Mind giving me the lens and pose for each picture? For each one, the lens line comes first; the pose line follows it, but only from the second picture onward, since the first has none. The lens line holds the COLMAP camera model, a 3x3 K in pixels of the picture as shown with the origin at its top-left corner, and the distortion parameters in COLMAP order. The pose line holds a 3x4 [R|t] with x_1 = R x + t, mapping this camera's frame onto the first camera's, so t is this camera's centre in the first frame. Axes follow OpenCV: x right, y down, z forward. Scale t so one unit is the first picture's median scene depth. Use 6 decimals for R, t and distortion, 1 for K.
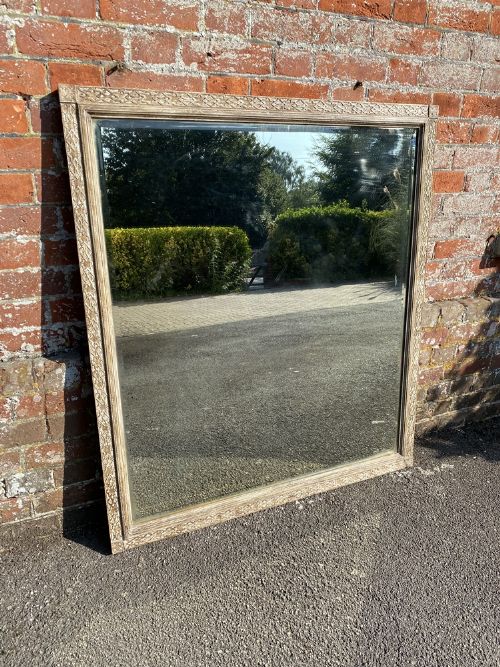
lens RADIAL K [[515.9, 0, 263.5], [0, 515.9, 332.9], [0, 0, 1]] dist [0.011958, -0.005181]
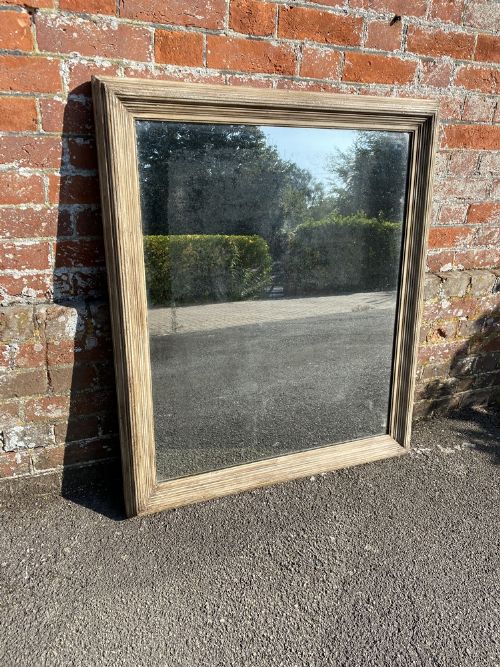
lens RADIAL K [[515.9, 0, 262.6], [0, 515.9, 336.7], [0, 0, 1]] dist [0.011958, -0.005181]
pose [[0.998907, 0.039193, -0.025480, -0.006431], [-0.038347, 0.998723, 0.032881, 0.056929], [0.026736, -0.031868, 0.999134, 0.067398]]
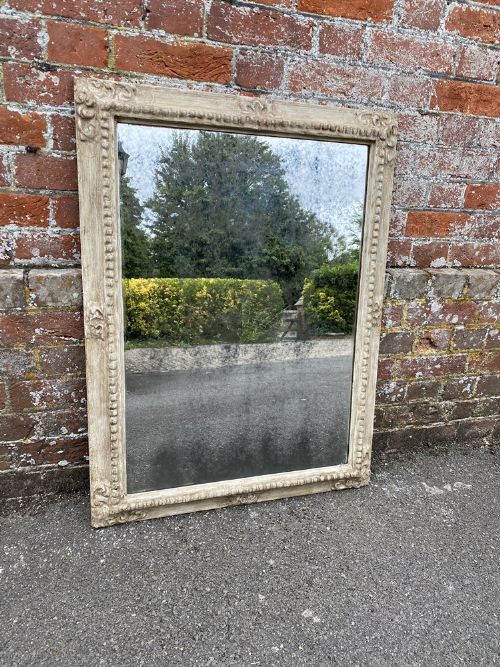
lens RADIAL K [[515.9, 0, 259.4], [0, 515.9, 334.9], [0, 0, 1]] dist [0.011958, -0.005181]
pose [[0.992780, 0.083364, -0.086247, 0.143043], [-0.085787, 0.996005, -0.024773, 0.109829], [0.083837, 0.031993, 0.995966, 0.284663]]
